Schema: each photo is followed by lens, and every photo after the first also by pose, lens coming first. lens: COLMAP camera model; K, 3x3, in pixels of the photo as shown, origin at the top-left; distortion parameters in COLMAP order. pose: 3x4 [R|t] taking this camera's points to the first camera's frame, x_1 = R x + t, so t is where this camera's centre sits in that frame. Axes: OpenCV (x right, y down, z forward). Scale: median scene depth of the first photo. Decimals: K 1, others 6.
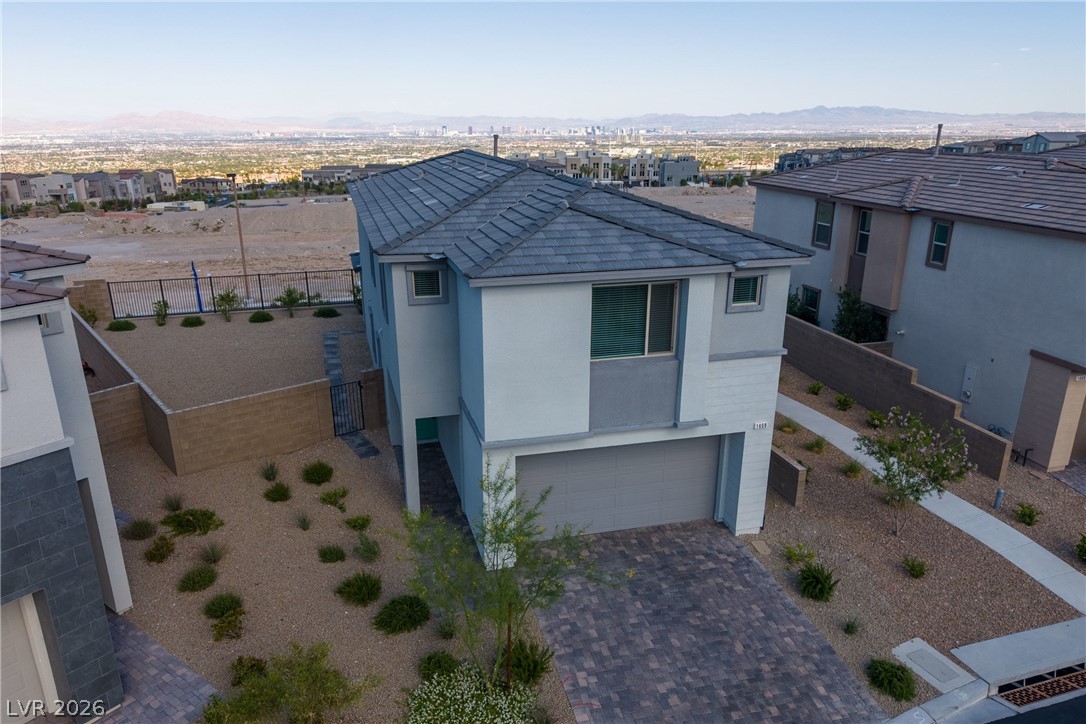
lens RADIAL K [[738.0, 0, 543.3], [0, 738.0, 362.5], [0, 0, 1]] dist [-0.023506, -0.001150]
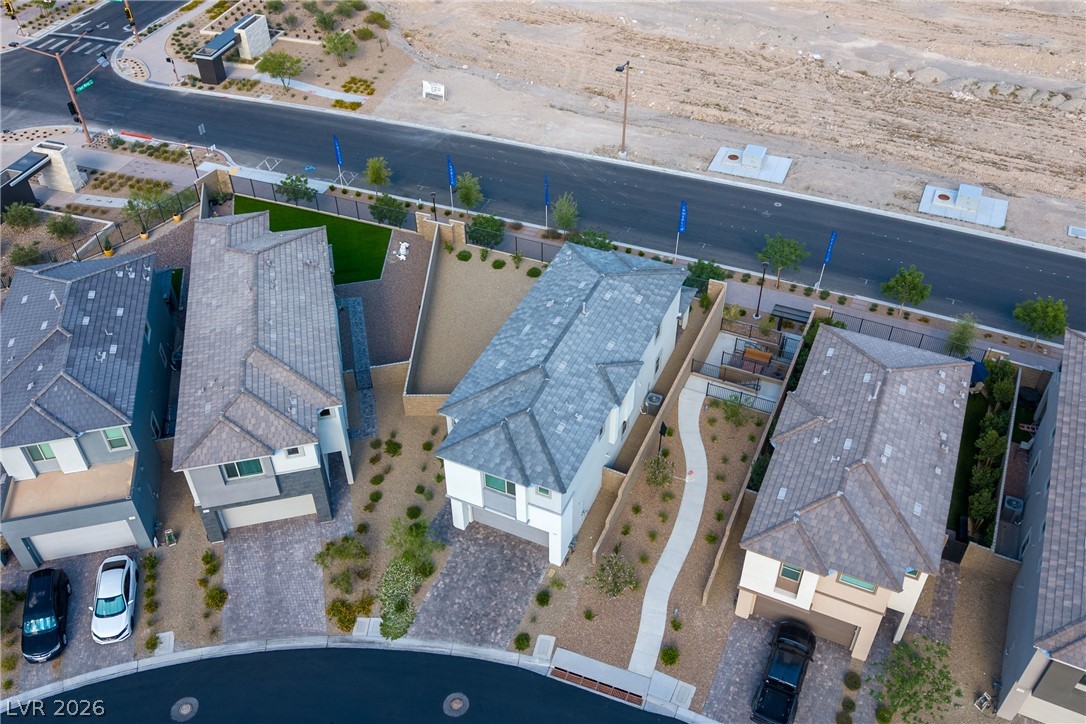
lens RADIAL K [[738.0, 0, 544.5], [0, 738.0, 361.8], [0, 0, 1]] dist [-0.023506, -0.001150]
pose [[0.798354, 0.370424, -0.474780, 1.254662], [-0.193157, 0.904288, 0.380728, -1.359827], [0.570369, -0.212249, 0.793492, -0.790314]]
